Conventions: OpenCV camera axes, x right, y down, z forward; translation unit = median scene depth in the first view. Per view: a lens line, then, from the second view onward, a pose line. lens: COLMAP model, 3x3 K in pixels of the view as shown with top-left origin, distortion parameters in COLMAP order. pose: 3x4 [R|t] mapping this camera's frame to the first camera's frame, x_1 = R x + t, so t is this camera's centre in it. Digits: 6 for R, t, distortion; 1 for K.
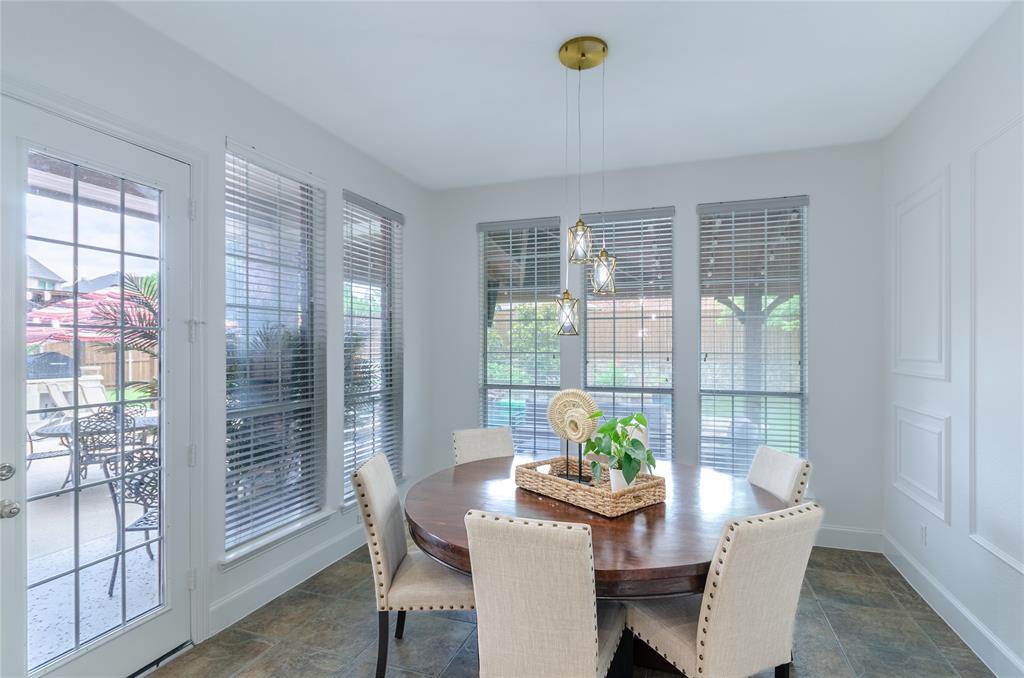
lens RADIAL K [[507.7, 0, 511.8], [0, 507.7, 340.1], [0, 0, 1]] dist [0.004480, -0.003993]
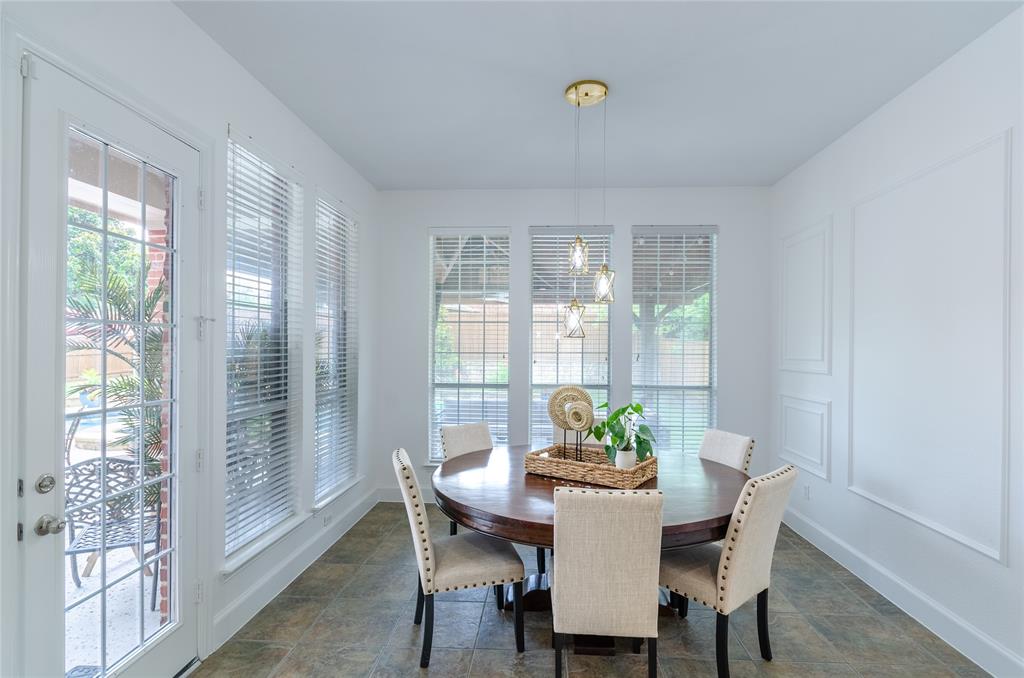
lens RADIAL K [[507.7, 0, 508.3], [0, 507.7, 342.9], [0, 0, 1]] dist [0.004480, -0.003993]
pose [[0.962208, 0.008376, 0.272187, -0.324925], [-0.009392, 0.999953, 0.002430, 0.000819], [-0.272154, -0.004894, 0.962241, -0.058875]]
